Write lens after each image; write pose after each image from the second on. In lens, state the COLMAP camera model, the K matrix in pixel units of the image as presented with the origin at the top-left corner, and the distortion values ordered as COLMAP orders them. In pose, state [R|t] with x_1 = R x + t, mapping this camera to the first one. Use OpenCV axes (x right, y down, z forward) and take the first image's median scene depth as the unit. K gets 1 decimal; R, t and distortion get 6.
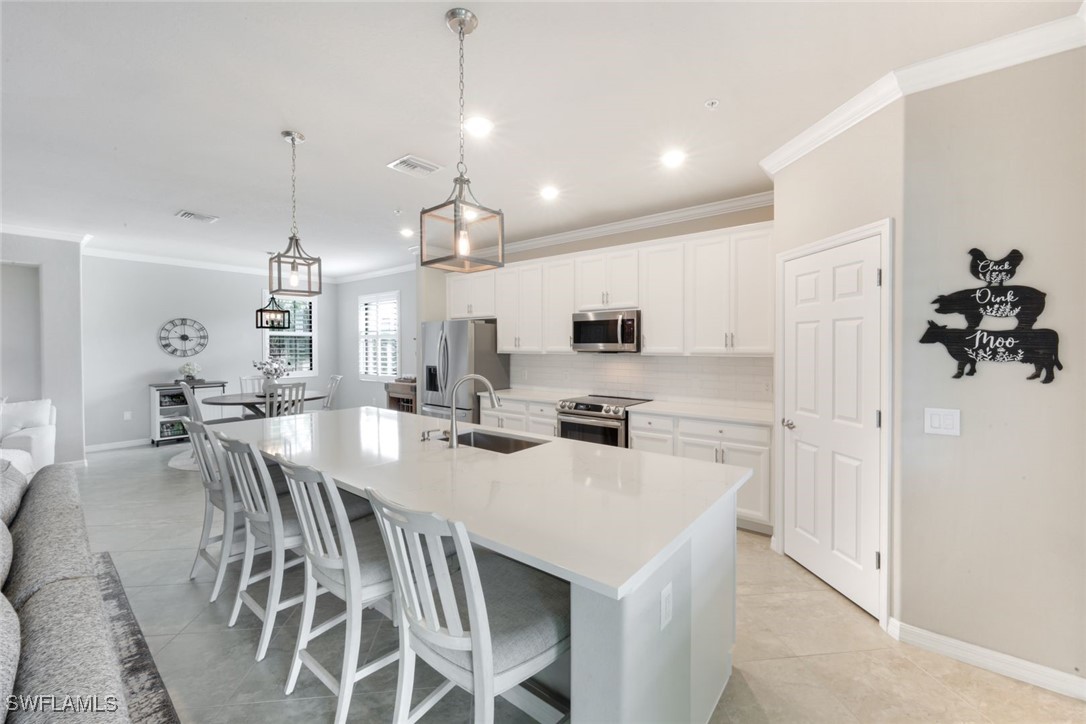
lens RADIAL K [[433.3, 0, 542.3], [0, 433.3, 352.9], [0, 0, 1]] dist [-0.002860, -0.000734]
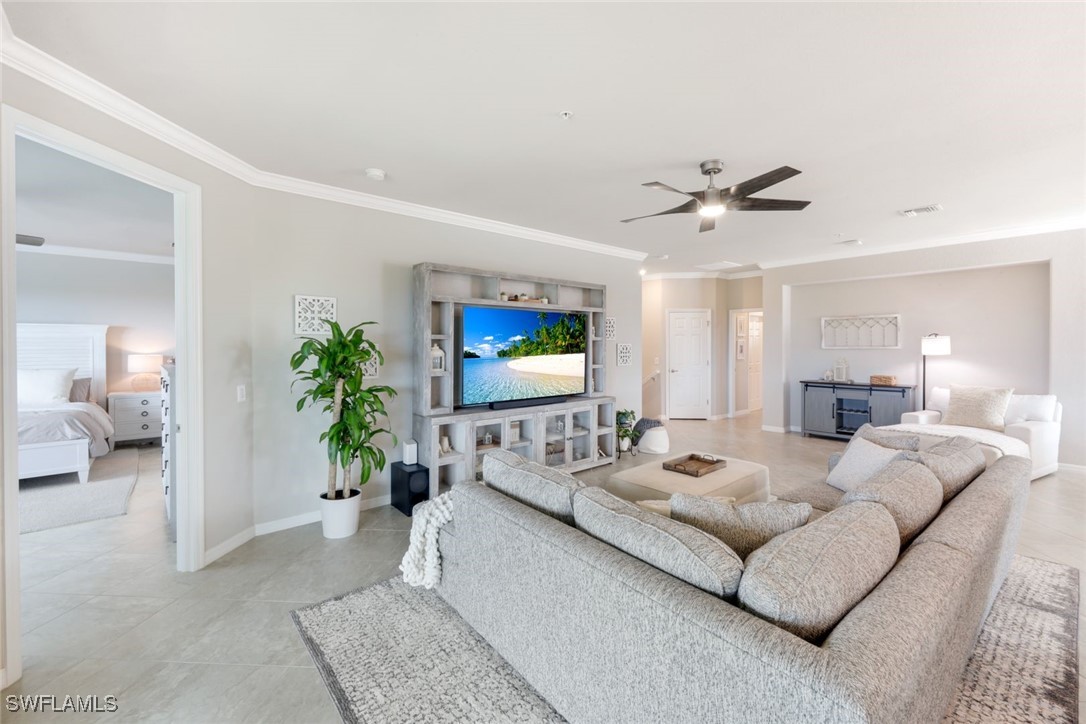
lens RADIAL K [[448.1, 0, 547.4], [0, 448.1, 346.1], [0, 0, 1]] dist [0.004080, -0.001015]
pose [[-0.179304, 0.006377, -0.983773, 0.063043], [-0.010328, 0.999912, 0.008364, -0.001605], [0.983740, 0.011660, -0.179222, 0.037363]]
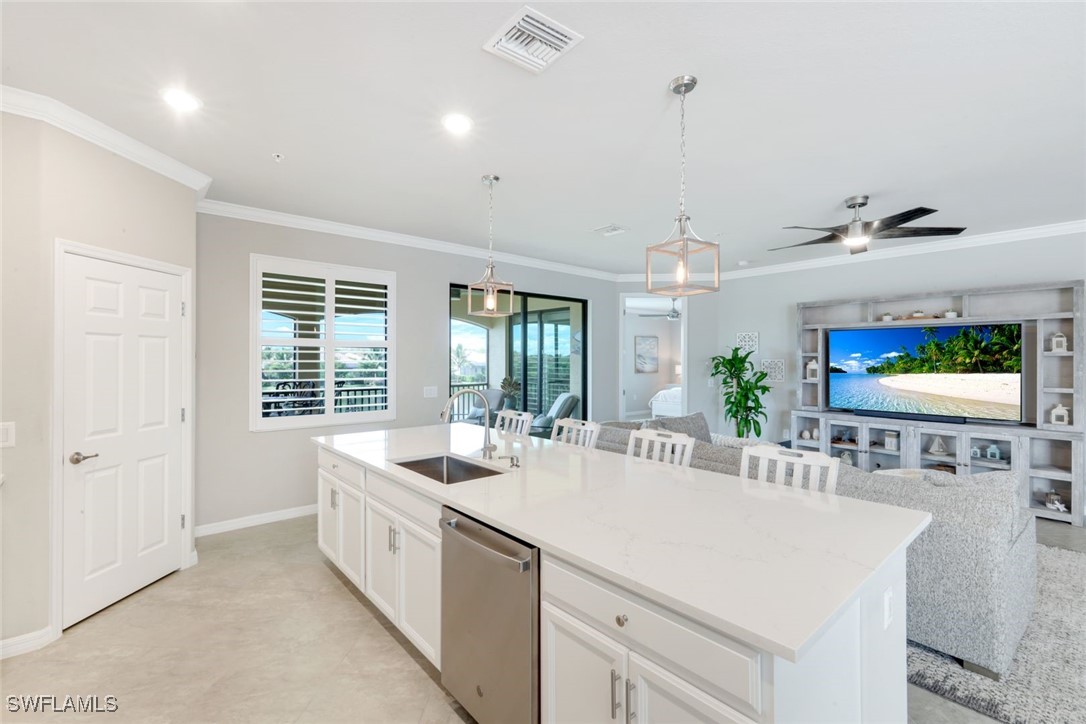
lens RADIAL K [[482.7, 0, 543.5], [0, 482.7, 355.3], [0, 0, 1]] dist [-0.002678, 0.000318]
pose [[-0.976802, 0.000965, 0.214144, -0.281002], [0.001891, 0.999990, 0.004120, -0.013677], [-0.214138, 0.004429, -0.976793, 0.930711]]
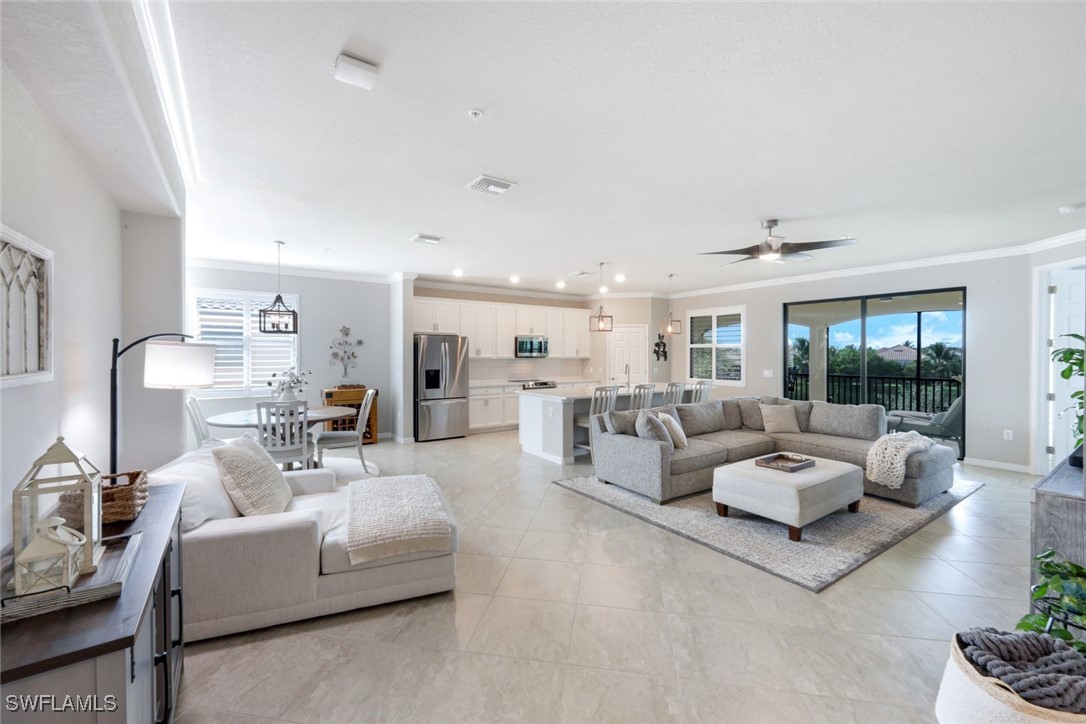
lens RADIAL K [[448.1, 0, 540.3], [0, 448.1, 358.6], [0, 0, 1]] dist [0.004080, -0.001015]
pose [[0.273646, -0.010576, 0.961772, -1.451170], [0.014465, 0.999872, 0.006880, -0.007349], [-0.961722, 0.012030, 0.273764, 0.316915]]
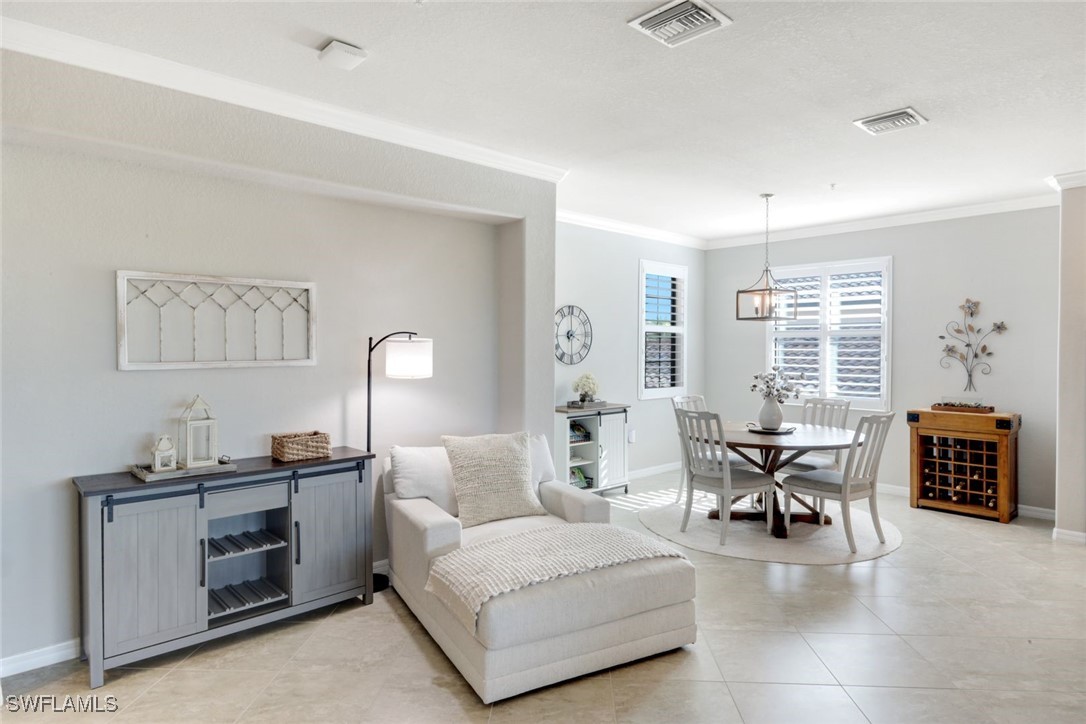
lens RADIAL K [[622.5, 0, 534.4], [0, 622.5, 353.1], [0, 0, 1]] dist [-0.004890, 0.001386]
pose [[0.986084, 0.004405, -0.166189, -0.877332], [-0.004747, 0.999987, -0.001662, -0.007990], [0.166180, 0.002428, 0.986092, 0.095030]]
